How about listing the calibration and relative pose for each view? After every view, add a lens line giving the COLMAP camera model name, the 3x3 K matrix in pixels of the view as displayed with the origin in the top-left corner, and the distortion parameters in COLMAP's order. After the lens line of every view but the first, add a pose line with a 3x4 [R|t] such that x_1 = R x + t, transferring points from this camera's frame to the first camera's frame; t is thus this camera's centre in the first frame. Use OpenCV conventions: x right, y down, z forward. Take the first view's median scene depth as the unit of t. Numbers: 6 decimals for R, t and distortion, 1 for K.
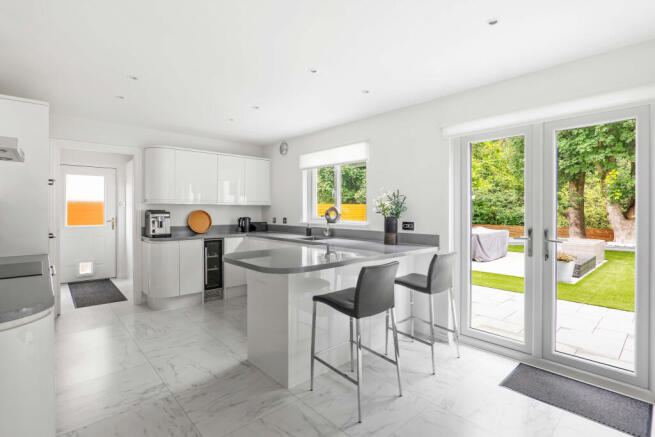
lens RADIAL K [[316.5, 0, 324.9], [0, 316.5, 214.7], [0, 0, 1]] dist [-0.001463, 0.000675]
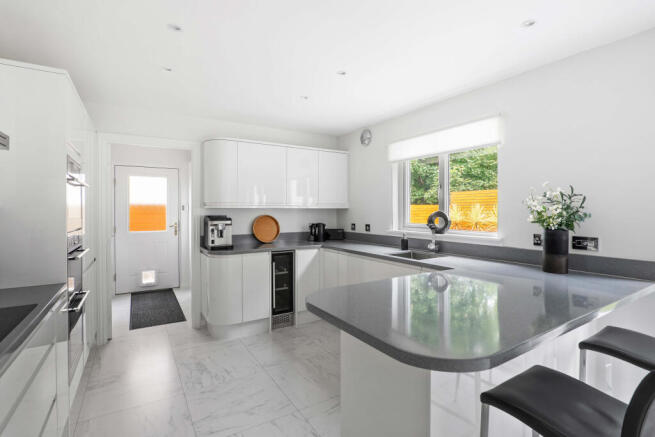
lens RADIAL K [[316.5, 0, 330.2], [0, 316.5, 215.7], [0, 0, 1]] dist [-0.001463, 0.000675]
pose [[0.985359, -0.000265, -0.170491, -0.094037], [0.000772, 0.999995, 0.002909, -0.016035], [0.170490, -0.002998, 0.985355, 0.224414]]
